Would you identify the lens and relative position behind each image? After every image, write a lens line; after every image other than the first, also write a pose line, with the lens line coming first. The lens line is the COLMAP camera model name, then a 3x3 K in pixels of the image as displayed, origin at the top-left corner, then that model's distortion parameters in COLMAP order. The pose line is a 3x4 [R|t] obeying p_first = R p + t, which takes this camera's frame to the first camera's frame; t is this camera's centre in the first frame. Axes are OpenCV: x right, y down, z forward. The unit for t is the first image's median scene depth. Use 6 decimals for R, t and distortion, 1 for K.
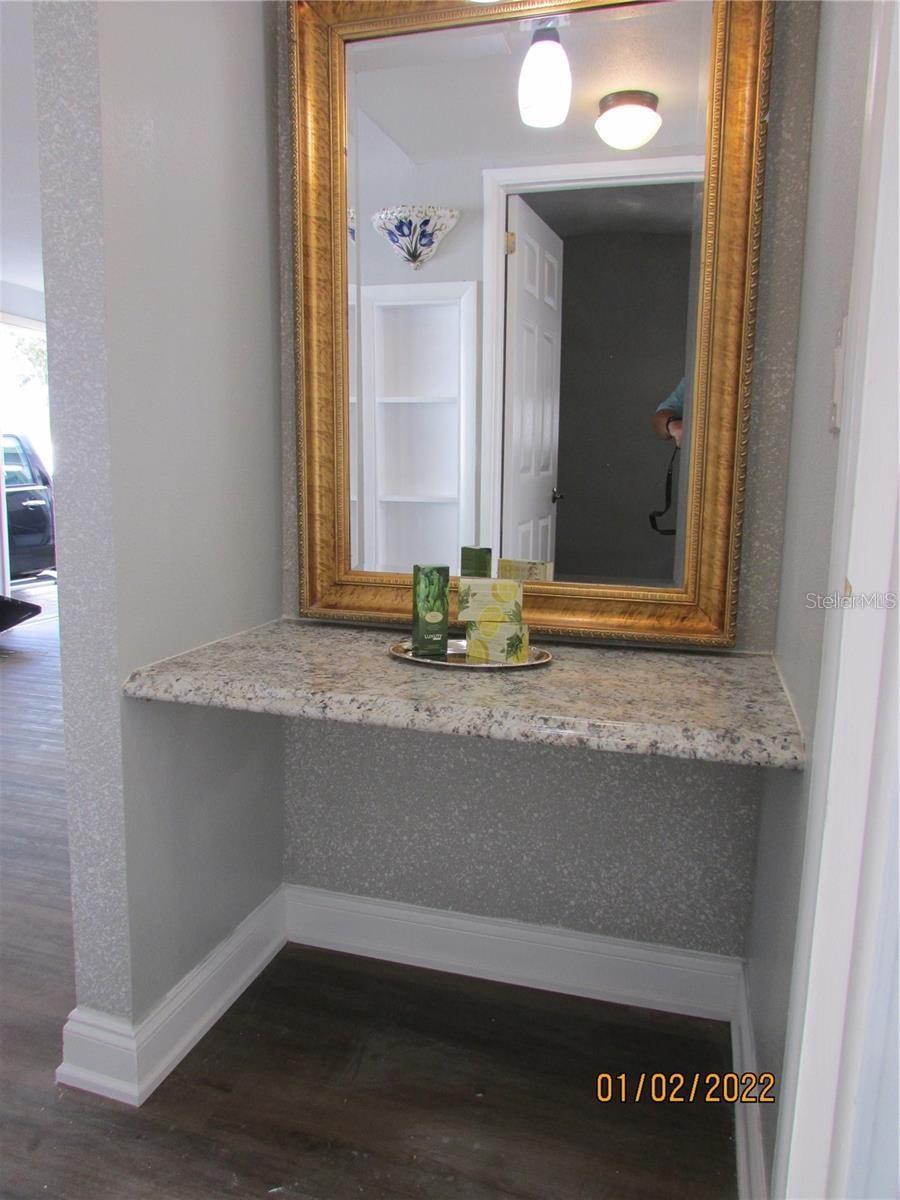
lens RADIAL K [[849.1, 0, 446.3], [0, 849.1, 599.1], [0, 0, 1]] dist [-0.017226, 0.000354]
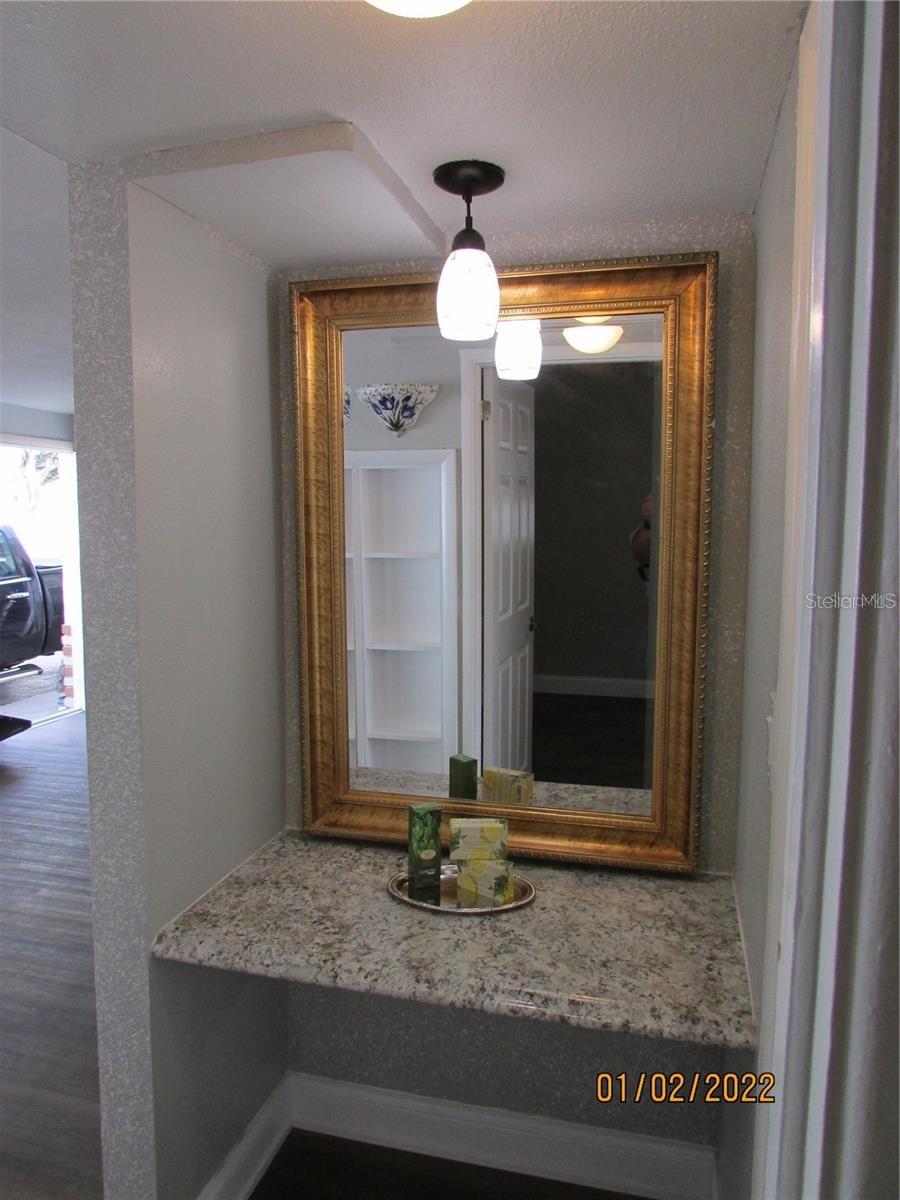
lens RADIAL K [[849.1, 0, 444.5], [0, 849.1, 602.0], [0, 0, 1]] dist [-0.017226, 0.000354]
pose [[0.999578, -0.014435, 0.025200, -0.016100], [0.015622, 0.998746, -0.047575, -0.254503], [-0.024482, 0.047948, 0.998550, -0.120707]]
